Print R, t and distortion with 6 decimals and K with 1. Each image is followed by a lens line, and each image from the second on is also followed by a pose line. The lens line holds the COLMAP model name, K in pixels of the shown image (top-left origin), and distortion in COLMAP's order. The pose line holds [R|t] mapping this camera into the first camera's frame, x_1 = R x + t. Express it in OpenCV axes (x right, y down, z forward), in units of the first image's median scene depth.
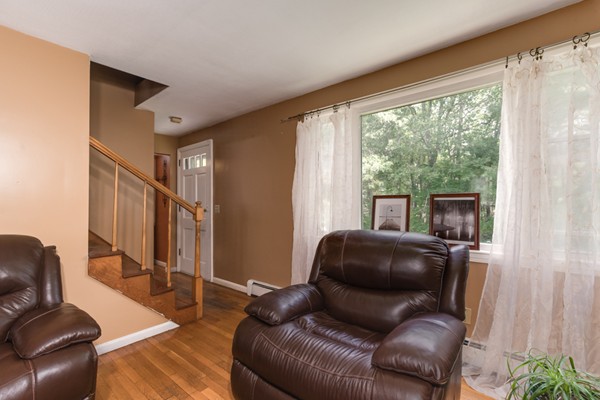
lens RADIAL K [[271.1, 0, 300.0], [0, 271.1, 200.0], [0, 0, 1]] dist [-0.000364, -0.000026]
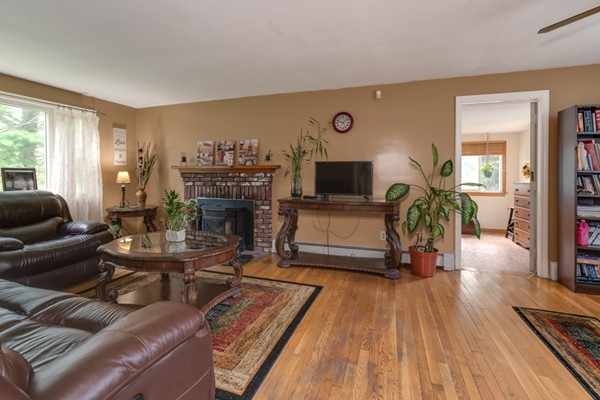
lens RADIAL K [[279.2, 0, 296.9], [0, 279.2, 183.1], [0, 0, 1]] dist [-0.000969, 0.000446]
pose [[-0.362989, -0.020191, 0.931575, -1.625997], [-0.009387, 0.999794, 0.018012, 0.021058], [-0.931746, -0.002206, -0.363103, 0.048134]]
